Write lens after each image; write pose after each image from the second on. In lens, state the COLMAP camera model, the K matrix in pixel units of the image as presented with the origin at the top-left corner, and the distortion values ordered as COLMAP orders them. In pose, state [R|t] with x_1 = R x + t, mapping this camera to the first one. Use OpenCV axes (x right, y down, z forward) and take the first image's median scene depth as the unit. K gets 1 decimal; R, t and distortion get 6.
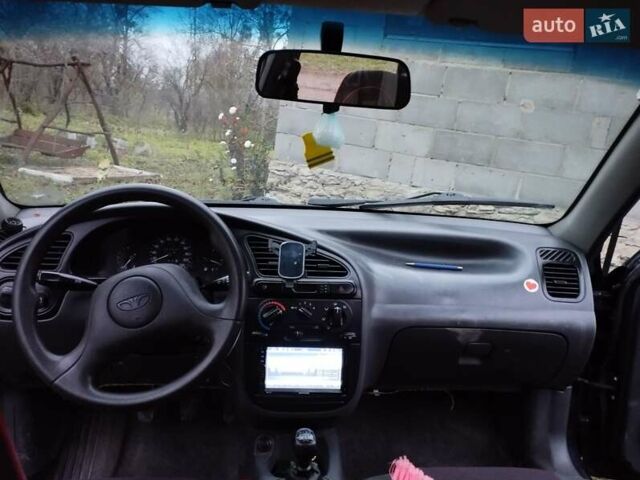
lens RADIAL K [[517.3, 0, 320.0], [0, 517.3, 240.0], [0, 0, 1]] dist [0.100699, -0.137899]
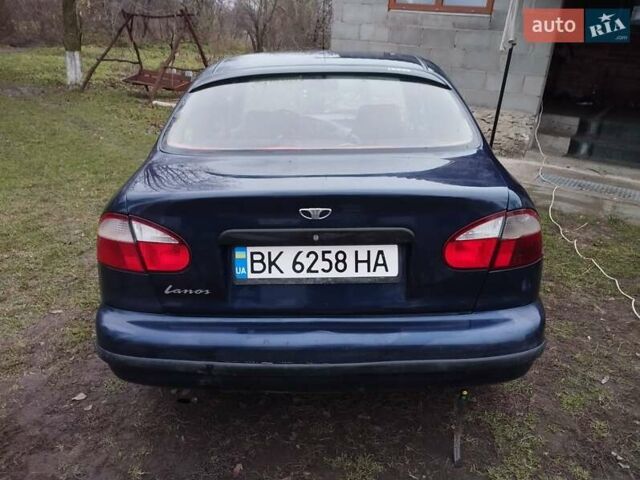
lens RADIAL K [[485.7, 0, 320.0], [0, 485.7, 240.0], [0, 0, 1]] dist [0.088443, -0.109203]
pose [[0.988706, -0.017879, -0.148798, 0.042692], [0.042964, 0.984998, 0.167129, 0.024050], [0.143577, -0.171635, 0.974642, -0.246848]]
